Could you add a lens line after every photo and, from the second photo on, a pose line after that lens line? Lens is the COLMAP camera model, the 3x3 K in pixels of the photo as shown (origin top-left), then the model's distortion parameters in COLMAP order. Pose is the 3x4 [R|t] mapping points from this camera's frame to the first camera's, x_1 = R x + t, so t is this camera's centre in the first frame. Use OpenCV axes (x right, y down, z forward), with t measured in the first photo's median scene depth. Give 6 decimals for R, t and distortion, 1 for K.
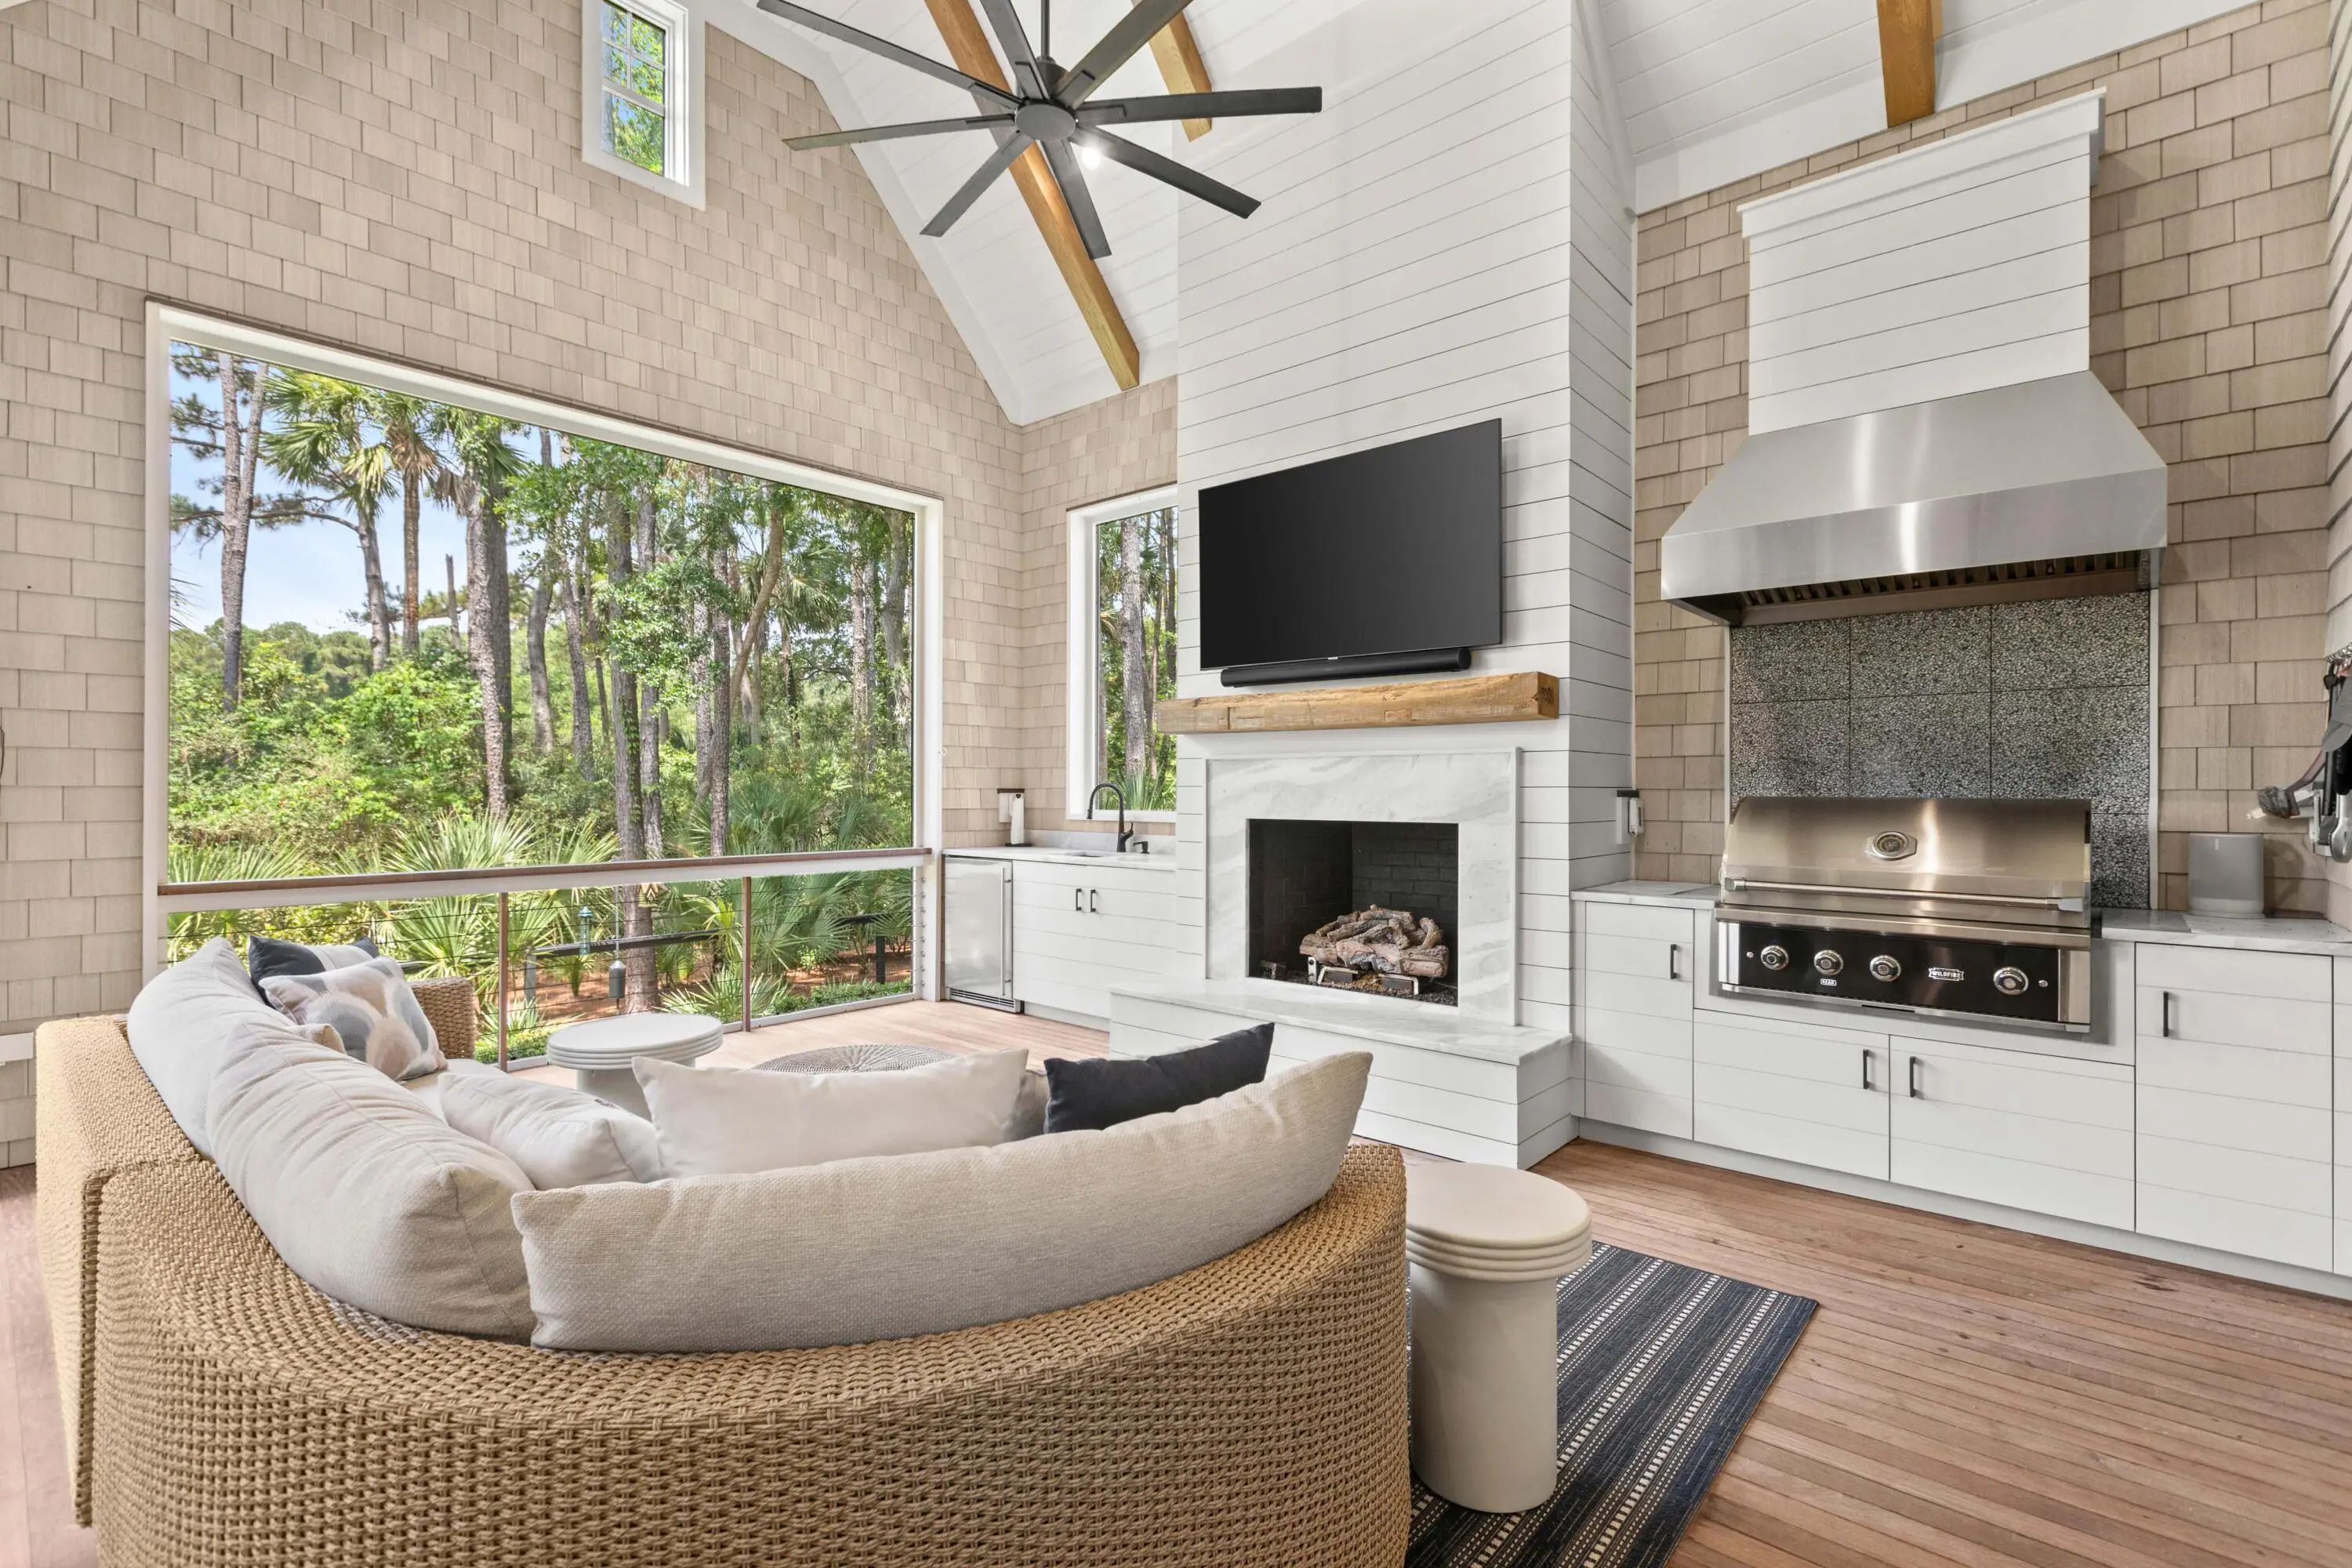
lens RADIAL K [[1068.3, 0, 1186.0], [0, 1068.3, 789.2], [0, 0, 1]] dist [0.007727, -0.002496]
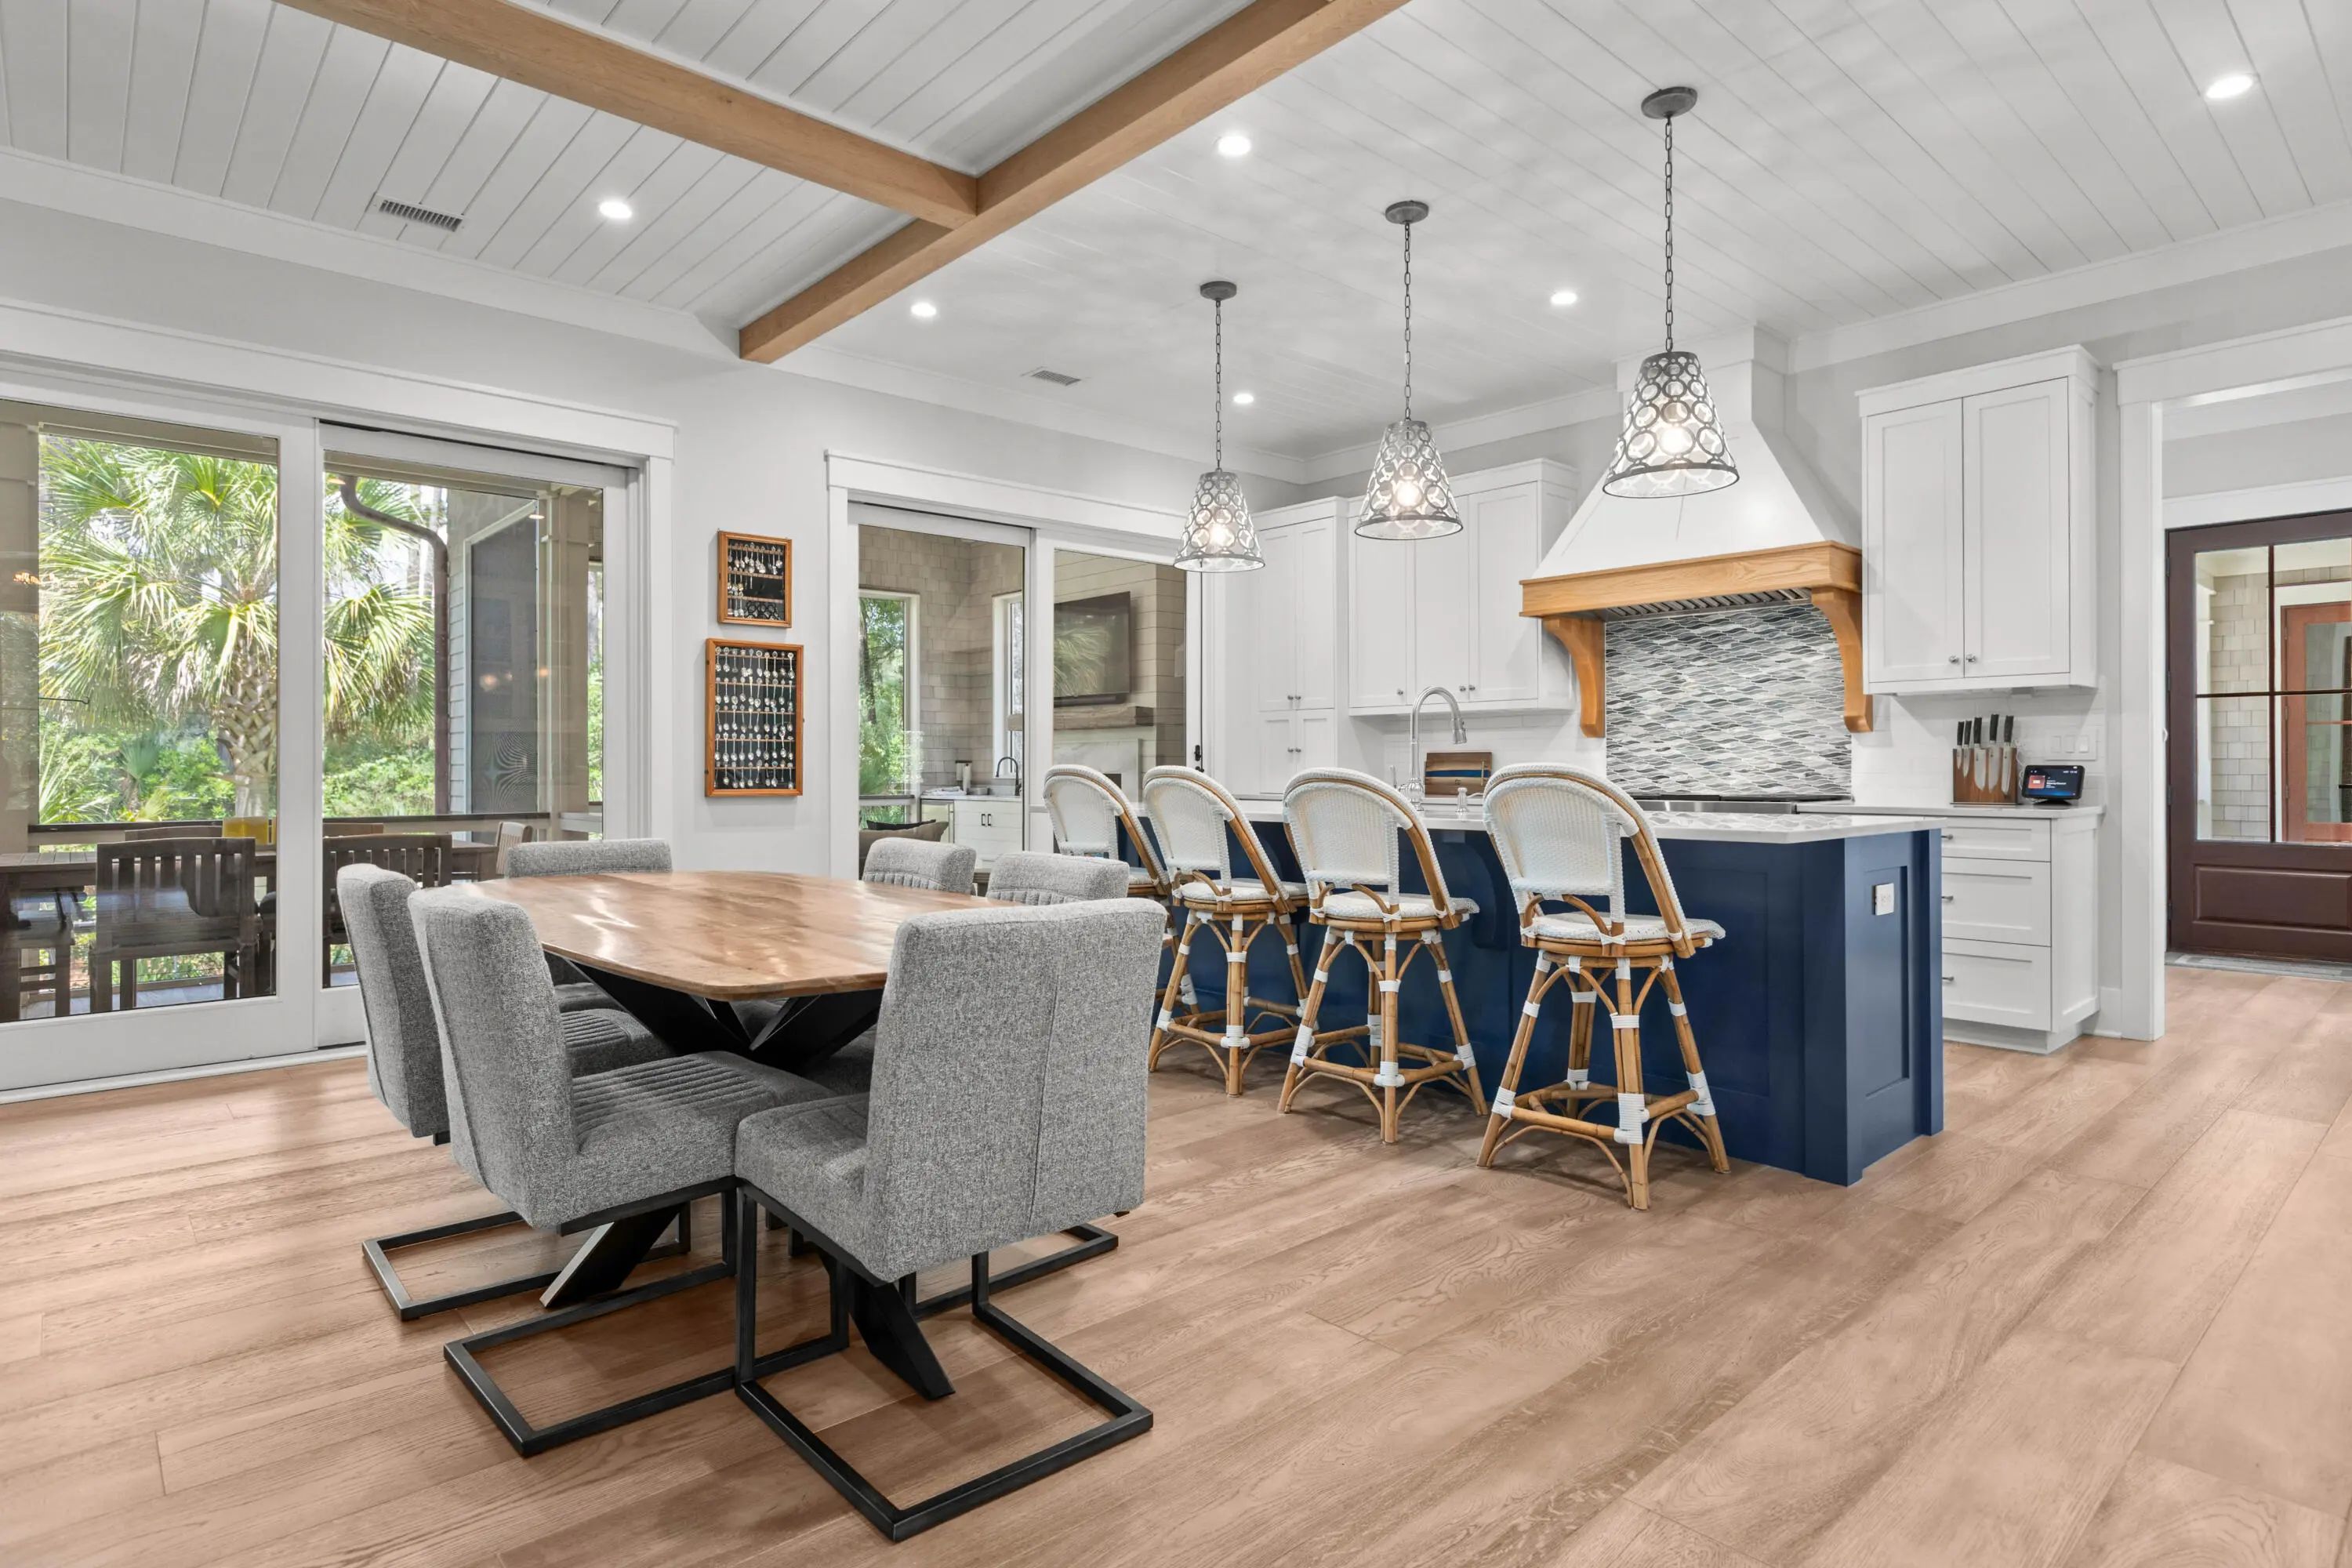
lens RADIAL K [[1244.0, 0, 1180.4], [0, 1244.0, 765.8], [0, 0, 1]] dist [0.004443, -0.003309]
pose [[0.993106, -0.005292, -0.117097, 0.586255], [0.005201, 0.999986, -0.001082, 0.017430], [0.117101, 0.000465, 0.993120, -1.308930]]
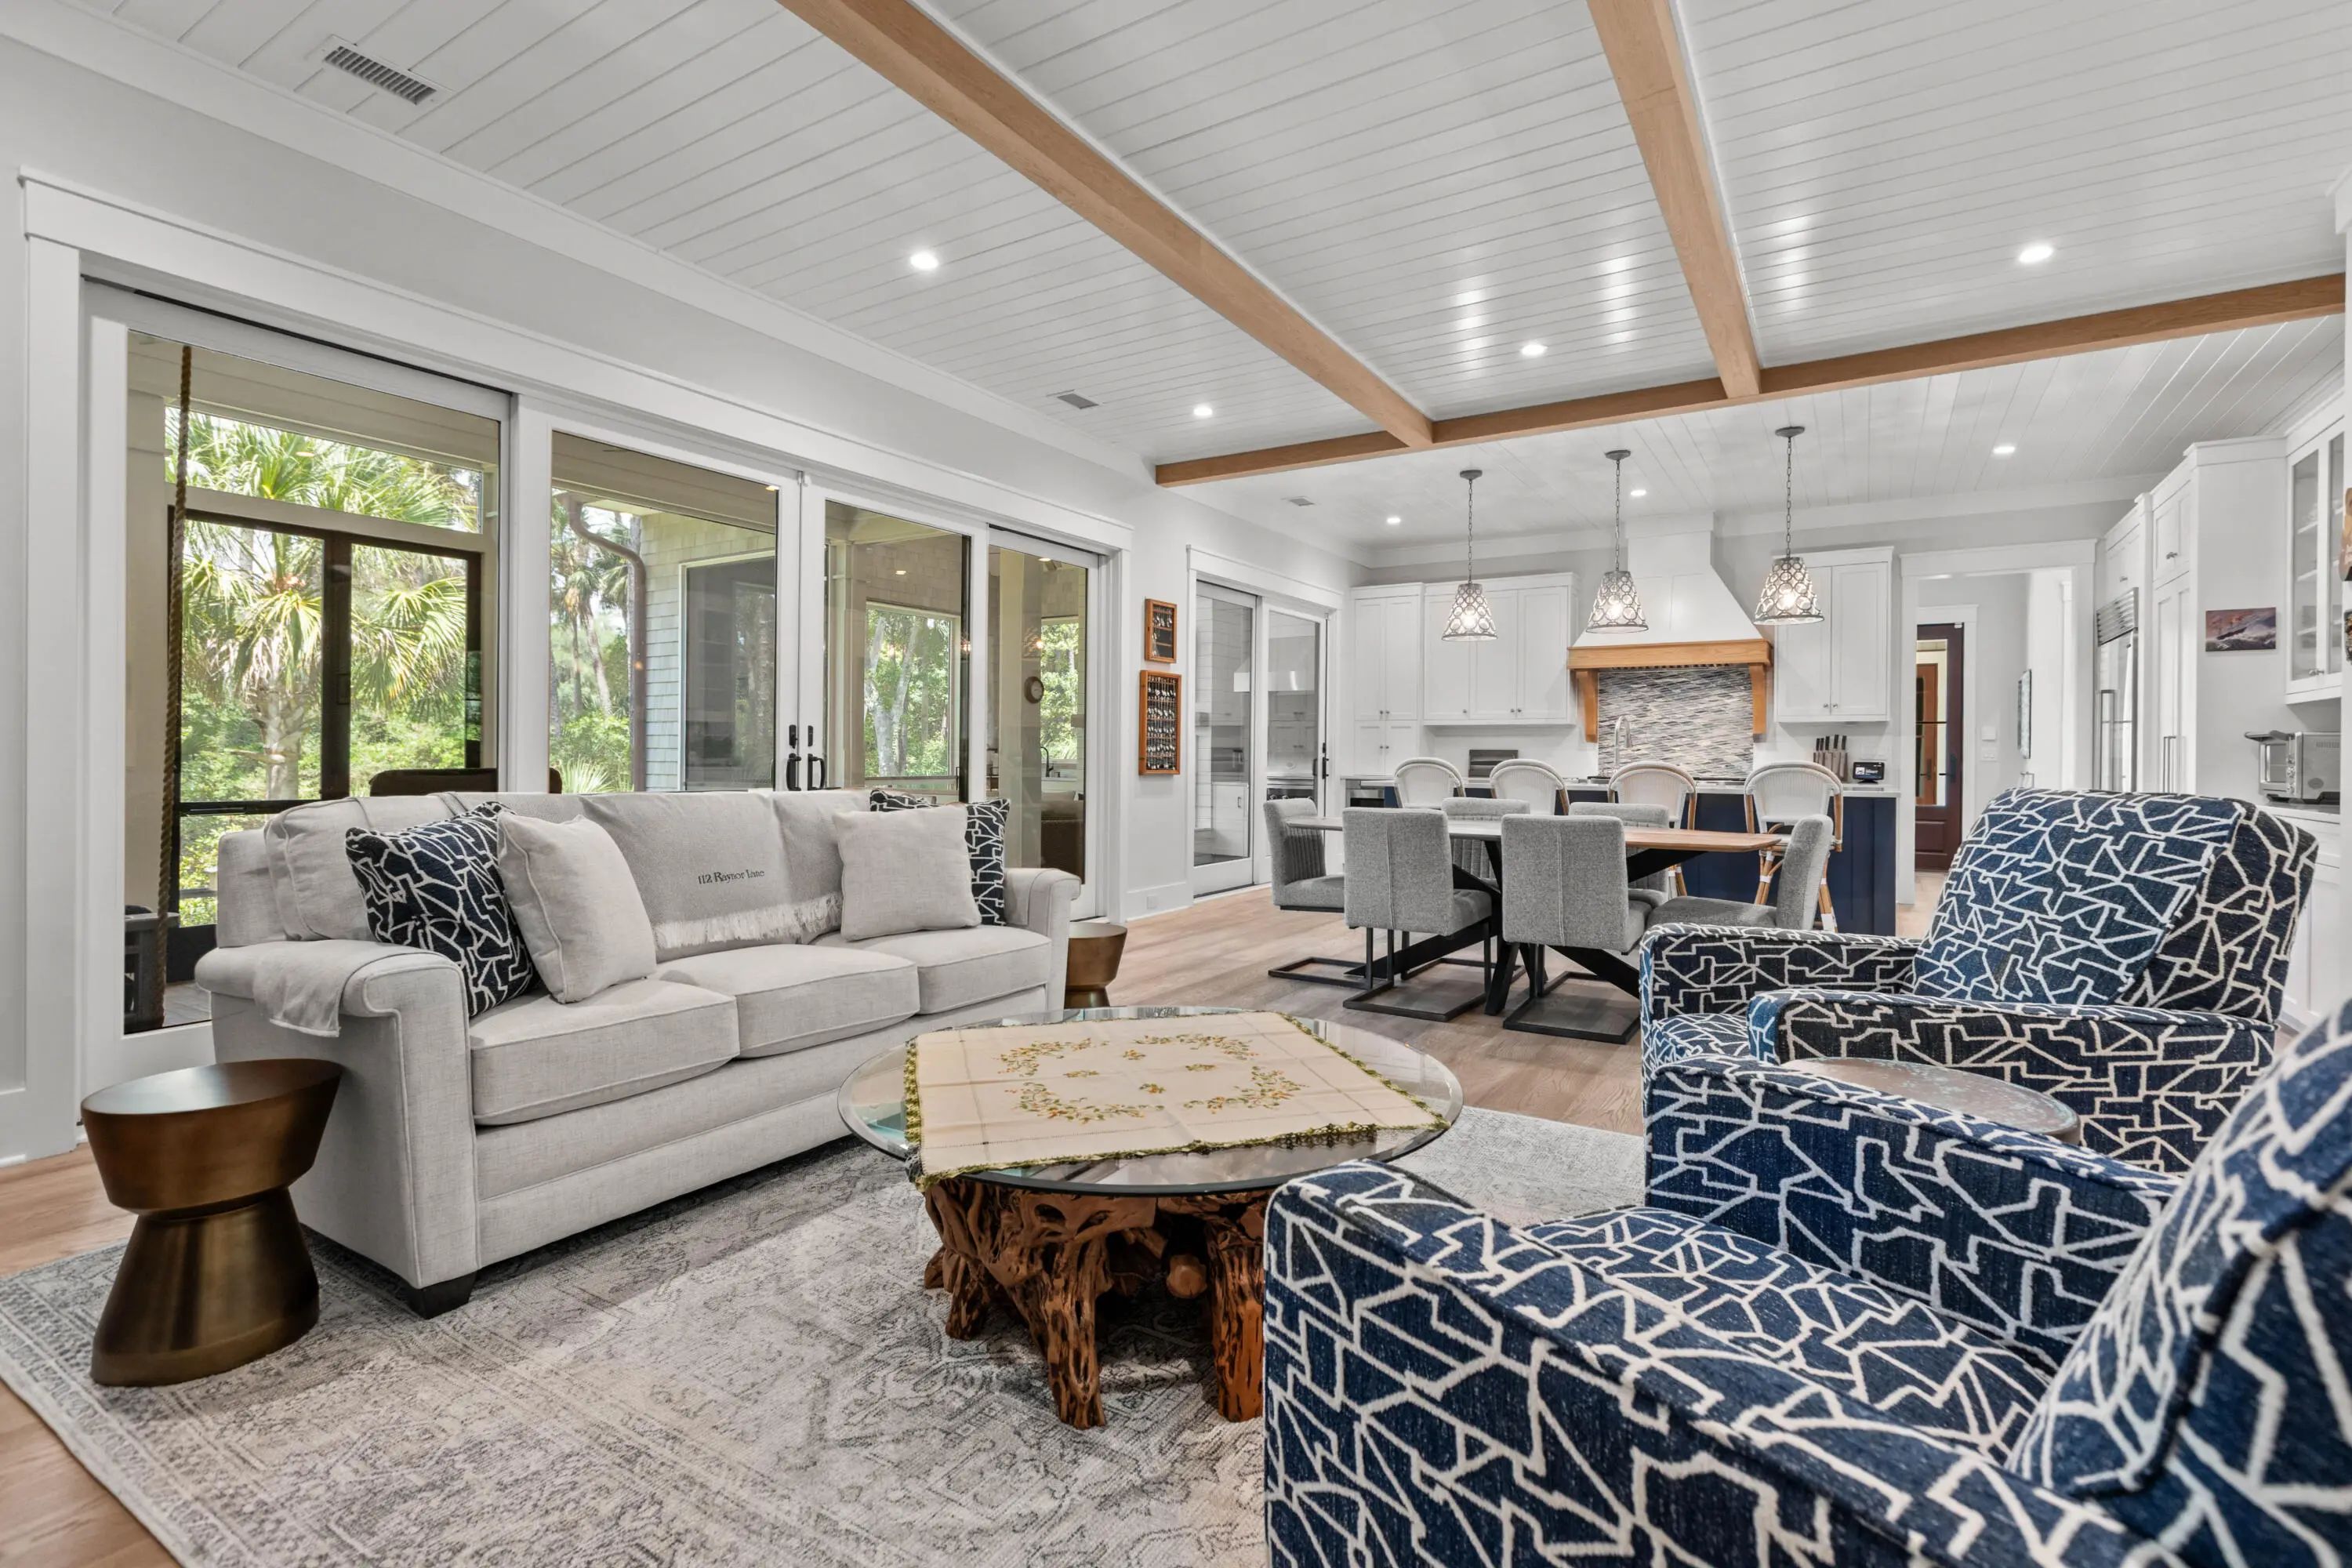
lens RADIAL K [[1068.3, 0, 1199.4], [0, 1068.3, 759.3], [0, 0, 1]] dist [0.007727, -0.002496]
pose [[0.986856, 0.005124, 0.161518, -0.146509], [-0.005994, 0.999970, 0.004898, 0.013132], [-0.161488, -0.005802, 0.986858, -1.707330]]
